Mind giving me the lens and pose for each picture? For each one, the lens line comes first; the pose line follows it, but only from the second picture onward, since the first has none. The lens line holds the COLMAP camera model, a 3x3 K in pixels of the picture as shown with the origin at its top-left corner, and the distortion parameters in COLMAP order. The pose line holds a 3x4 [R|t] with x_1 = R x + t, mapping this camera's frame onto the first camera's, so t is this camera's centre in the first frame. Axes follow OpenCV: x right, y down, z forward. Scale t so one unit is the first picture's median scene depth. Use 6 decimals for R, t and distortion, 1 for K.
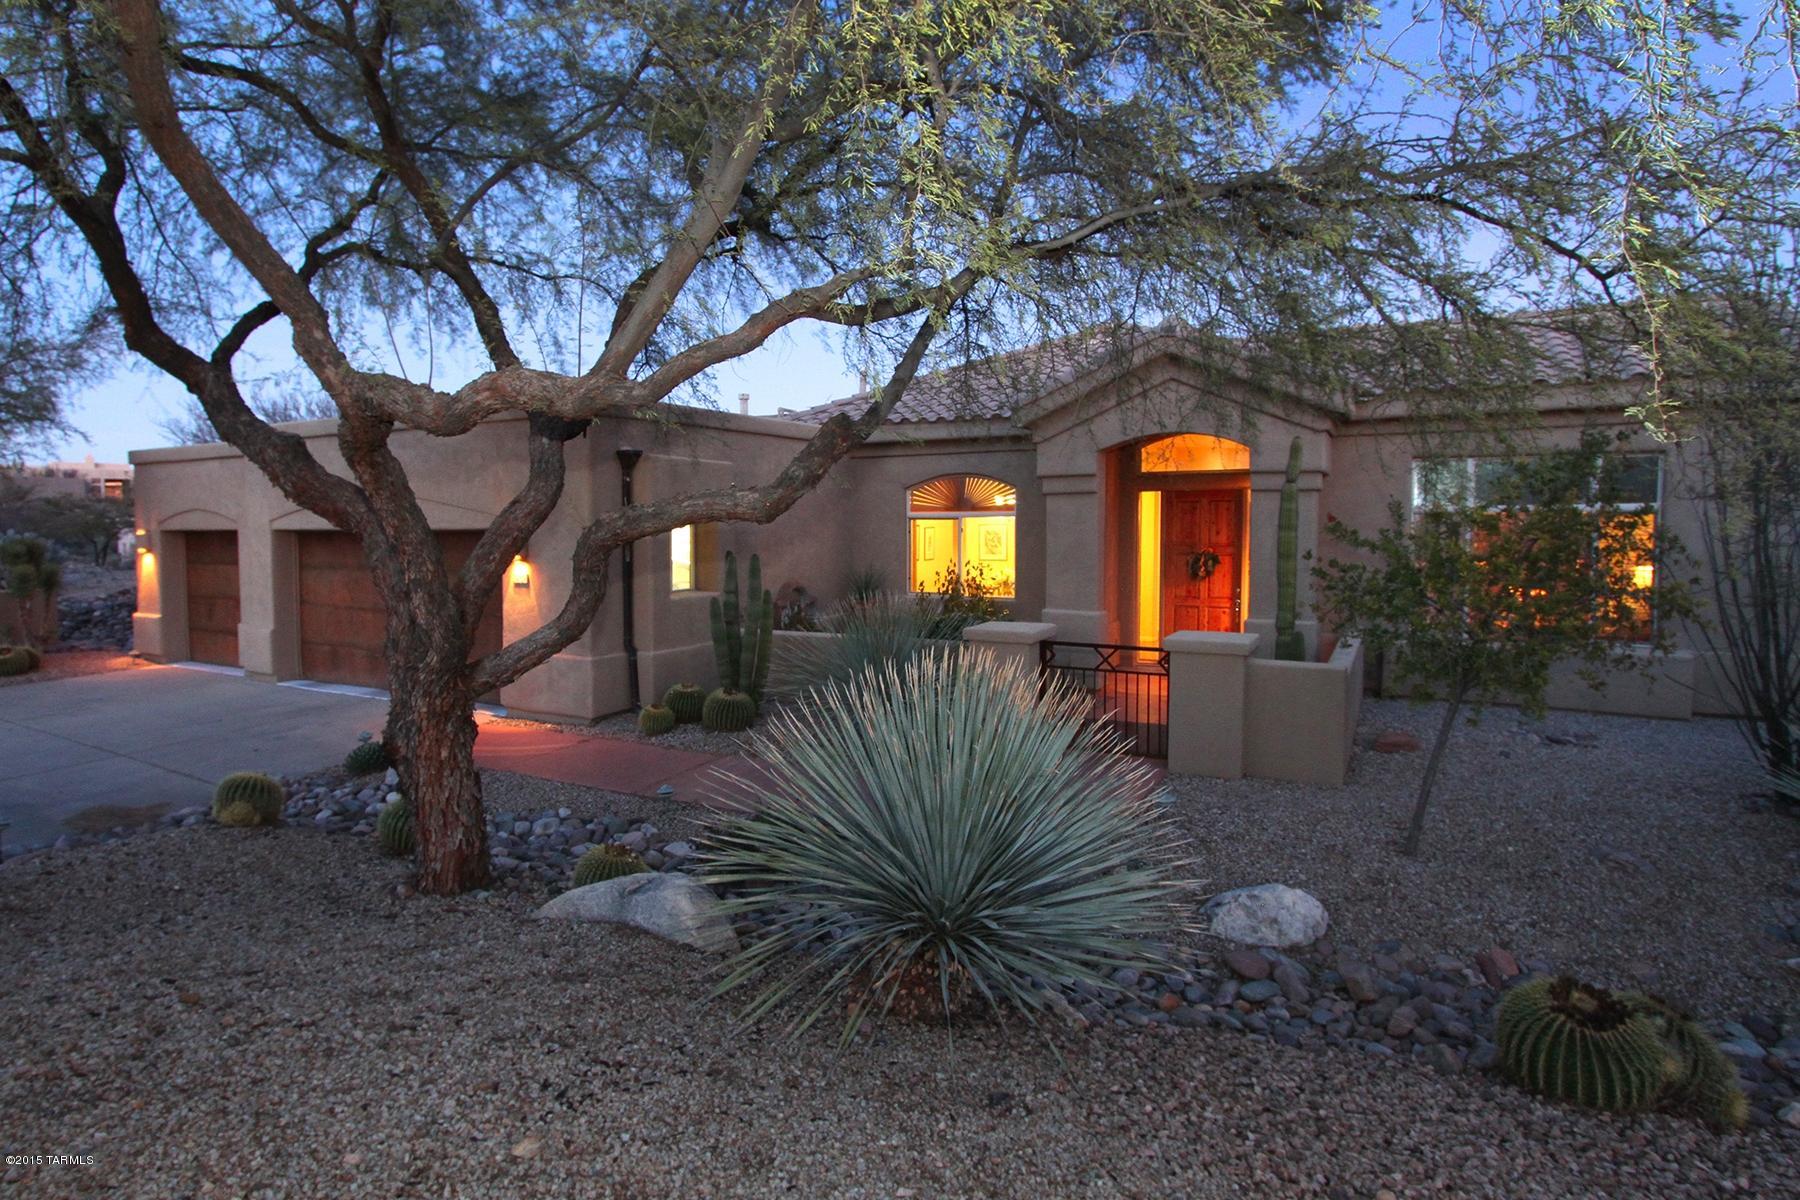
lens RADIAL K [[969.1, 0, 900.0], [0, 969.1, 600.0], [0, 0, 1]] dist [-0.045090, -0.000016]
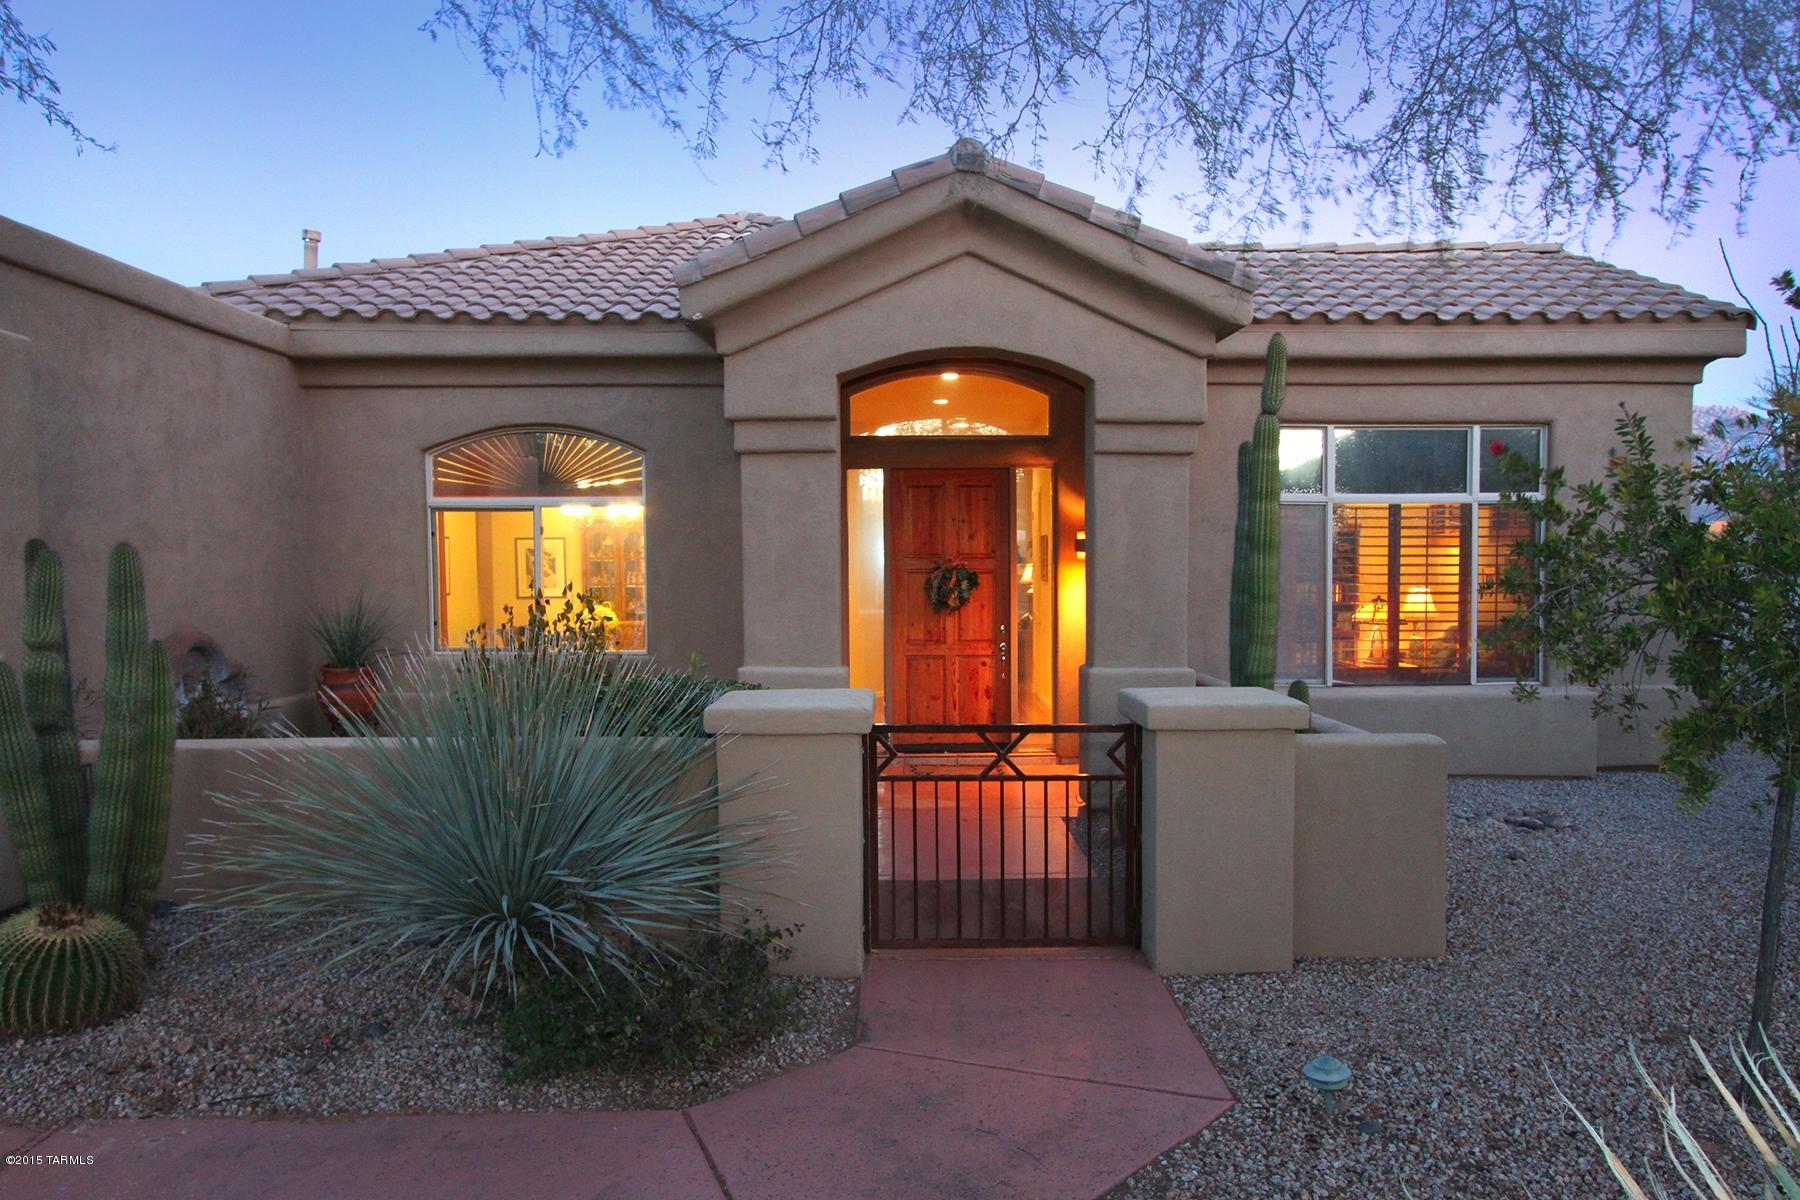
lens RADIAL K [[1212.1, 0, 900.9], [0, 1212.1, 624.1], [0, 0, 1]] dist [-0.004835, -0.000097]
pose [[0.883899, -0.022607, 0.467132, -0.079006], [0.041504, 0.998682, -0.030201, 0.008754], [-0.465833, 0.046082, 0.883672, 0.332810]]
